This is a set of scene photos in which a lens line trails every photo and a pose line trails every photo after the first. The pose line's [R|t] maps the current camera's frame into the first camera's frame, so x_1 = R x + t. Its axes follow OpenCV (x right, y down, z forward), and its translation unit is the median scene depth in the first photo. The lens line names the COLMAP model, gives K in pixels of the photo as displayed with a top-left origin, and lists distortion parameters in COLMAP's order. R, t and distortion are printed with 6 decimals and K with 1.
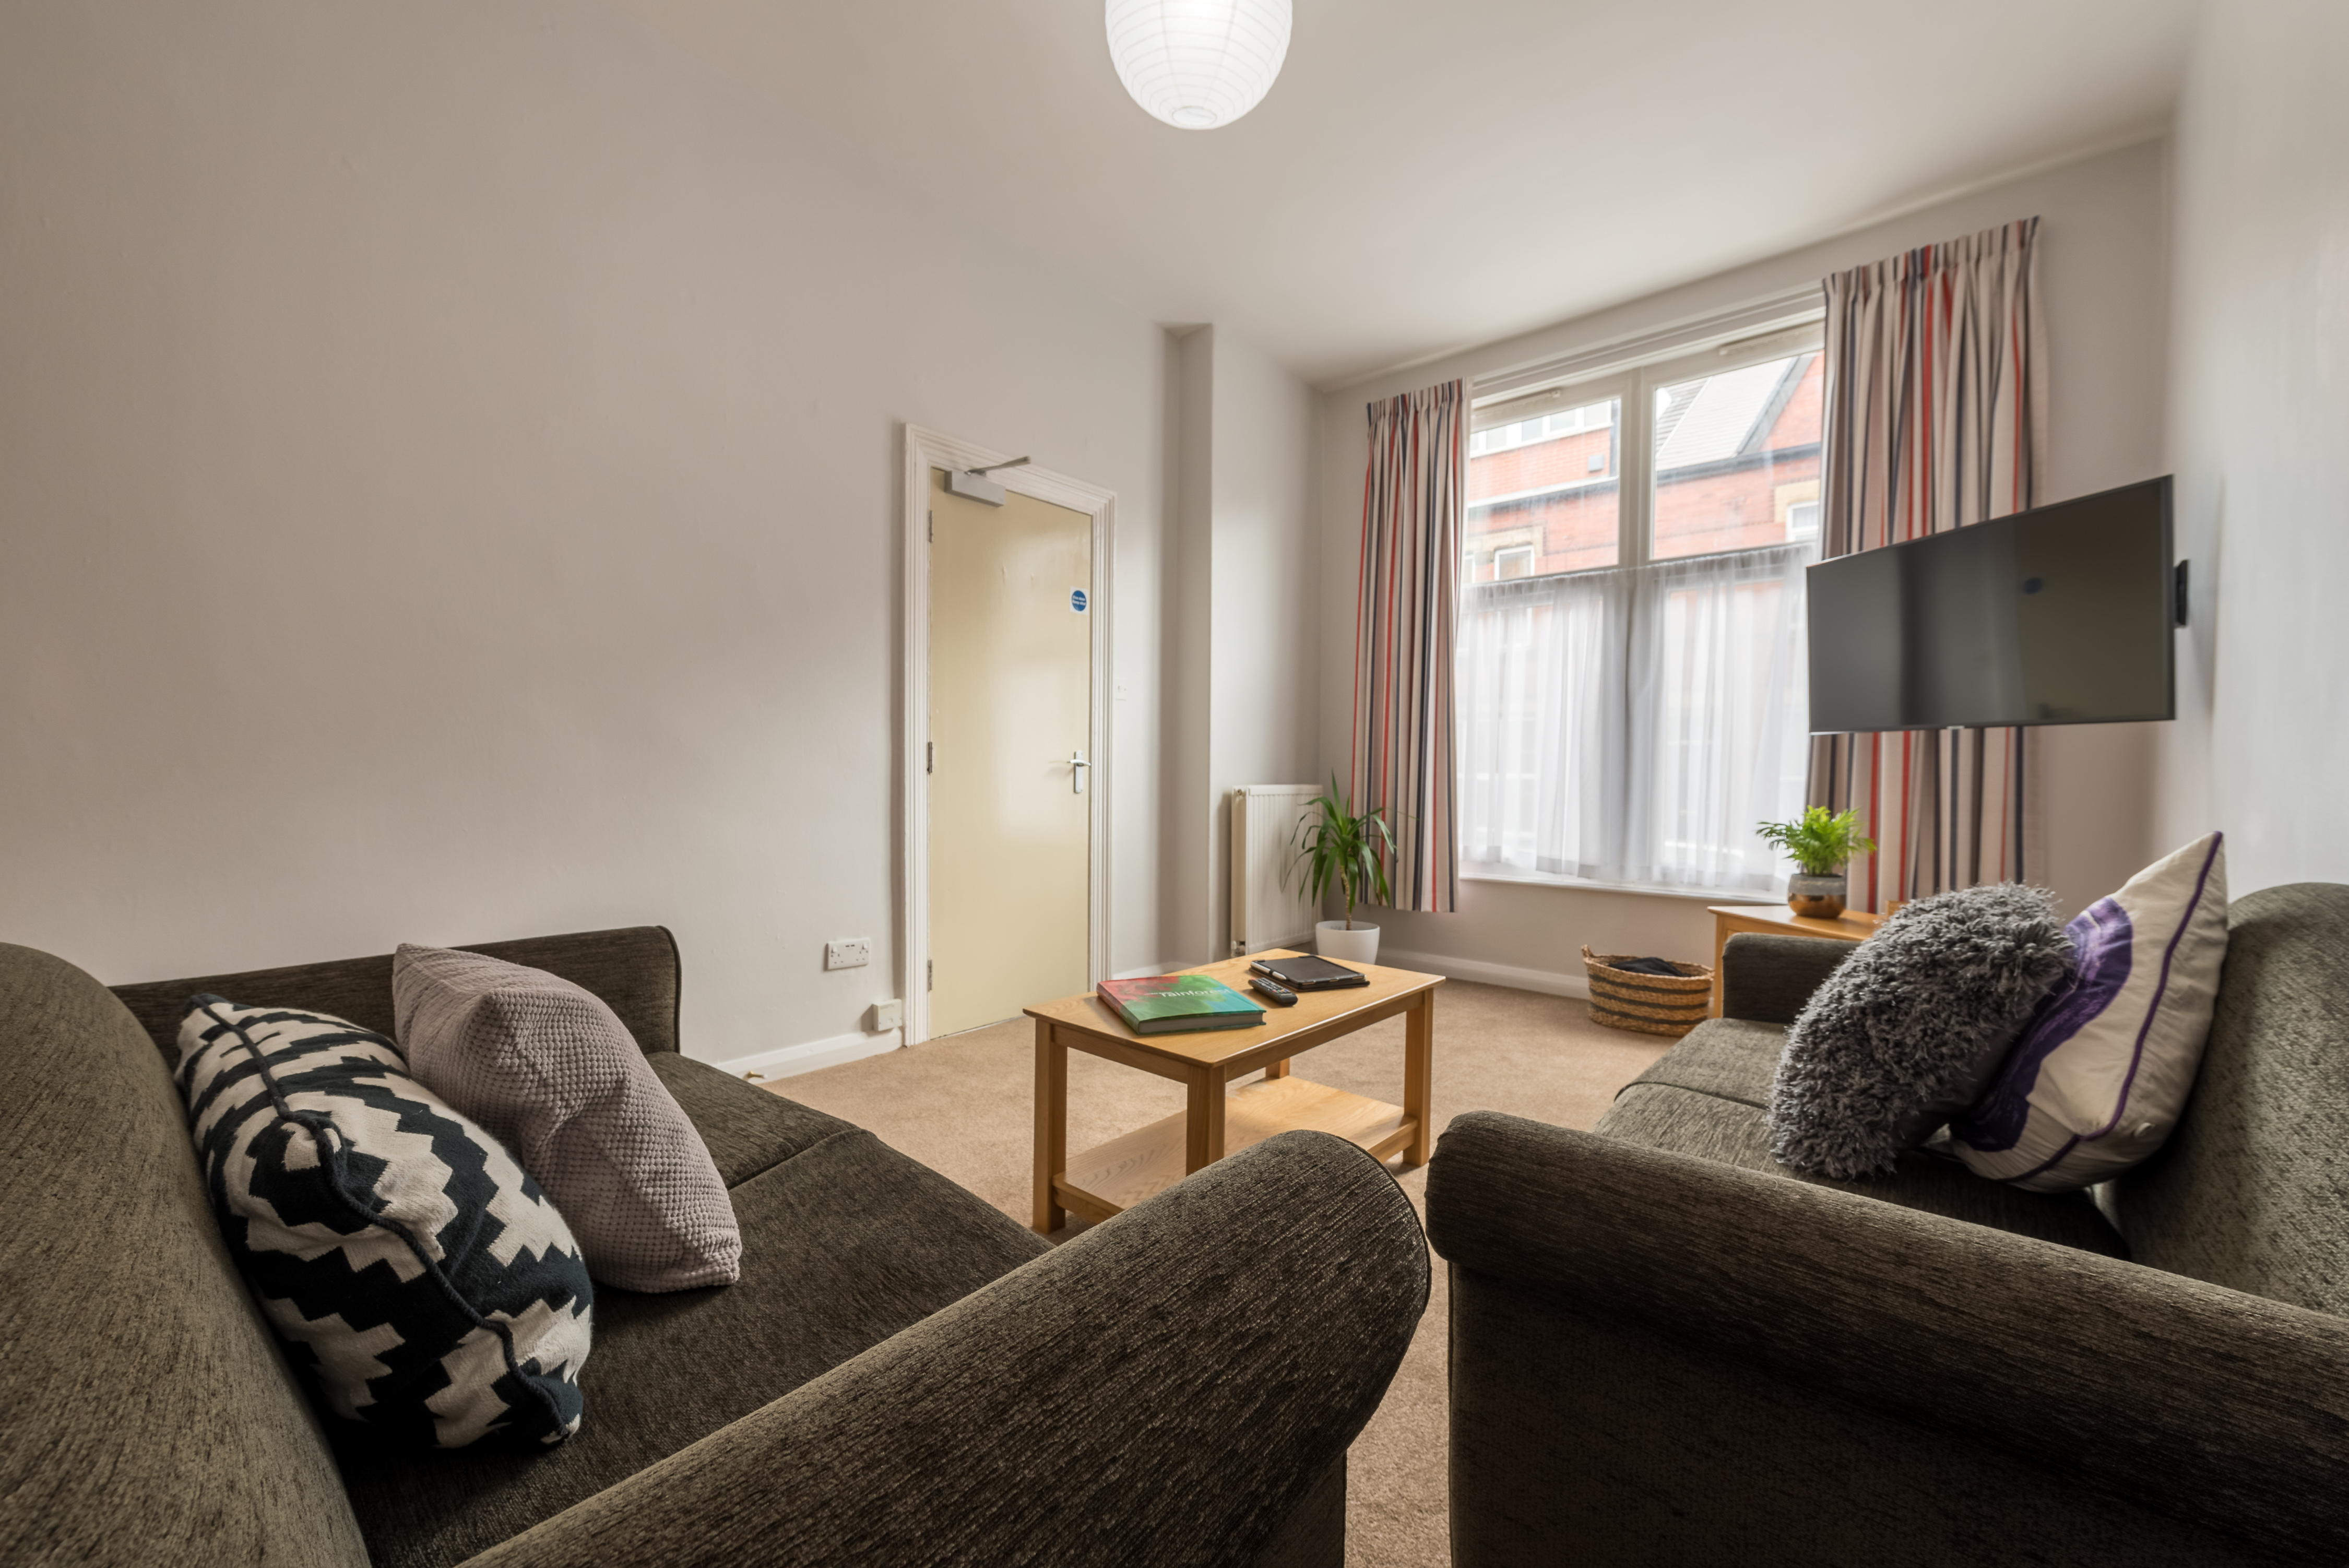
lens RADIAL K [[941.8, 0, 1170.3], [0, 941.8, 816.3], [0, 0, 1]] dist [0.000593, 0.000018]
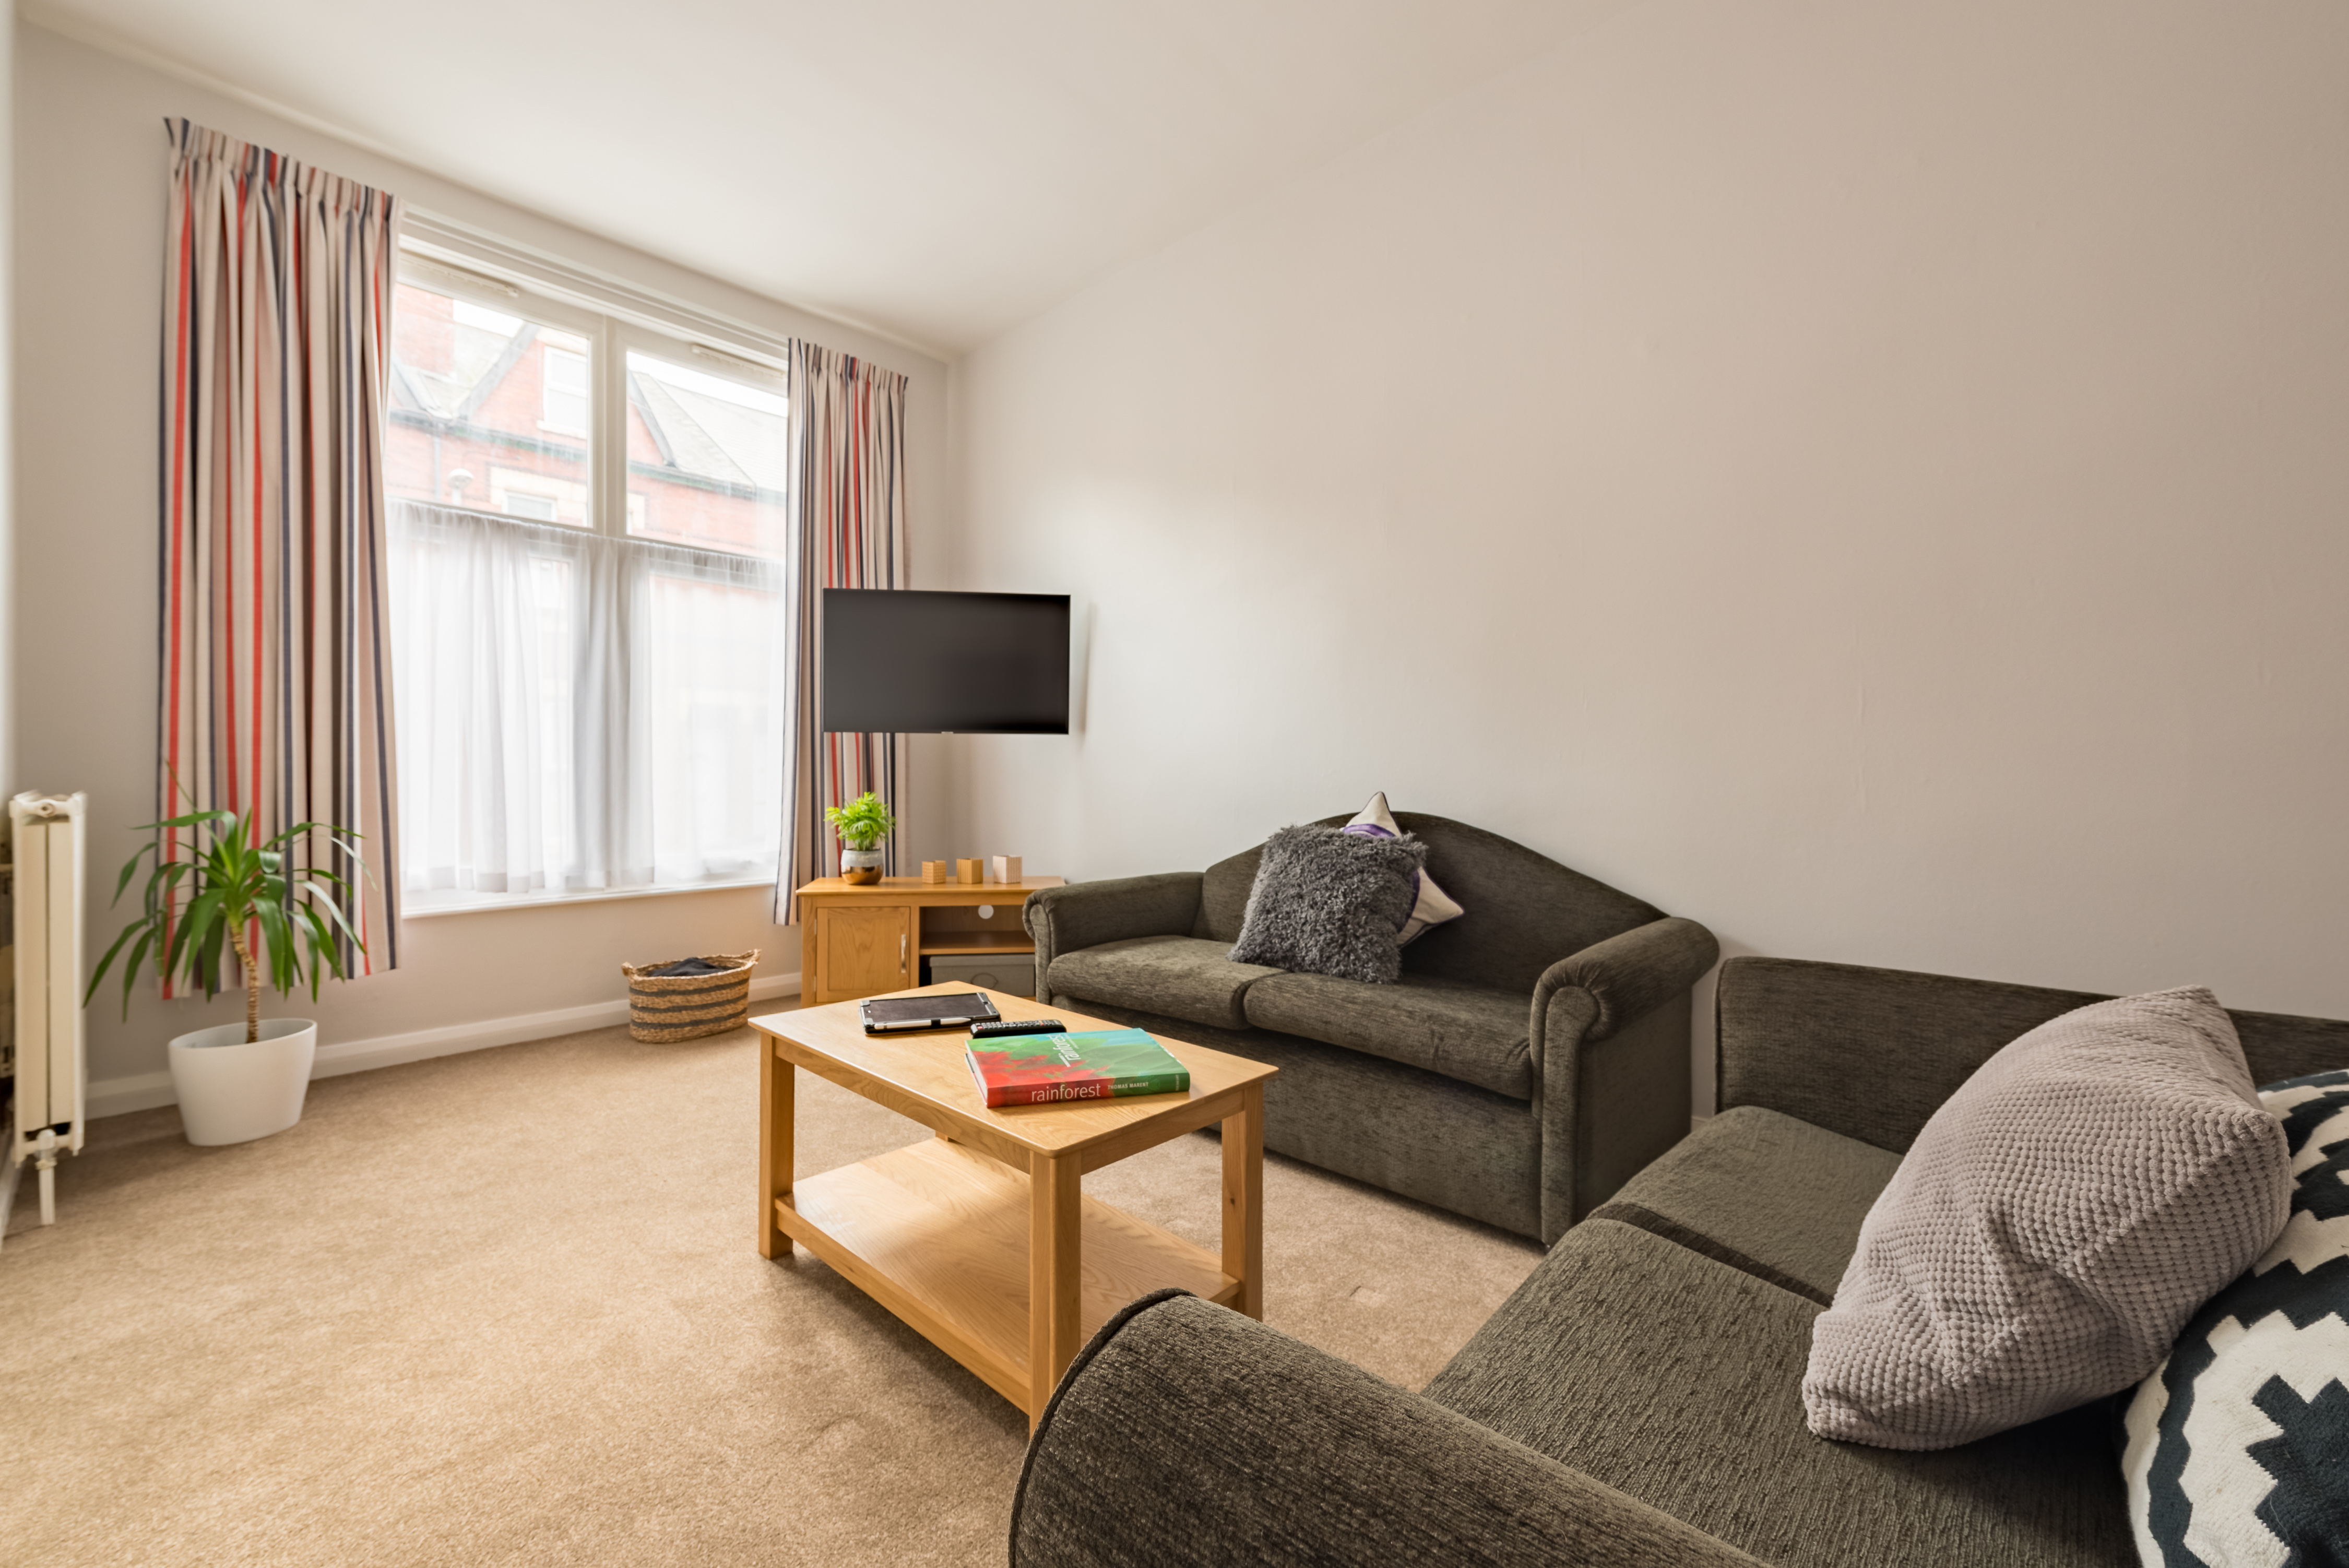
lens RADIAL K [[929.4, 0, 1174.5], [0, 929.4, 784.0], [0, 0, 1]] dist [-0.000332, 0.000055]
pose [[0.025027, -0.030812, 0.999212, -0.412706], [0.038669, 0.998807, 0.029831, -0.035686], [-0.998939, 0.037892, 0.026188, 0.473710]]
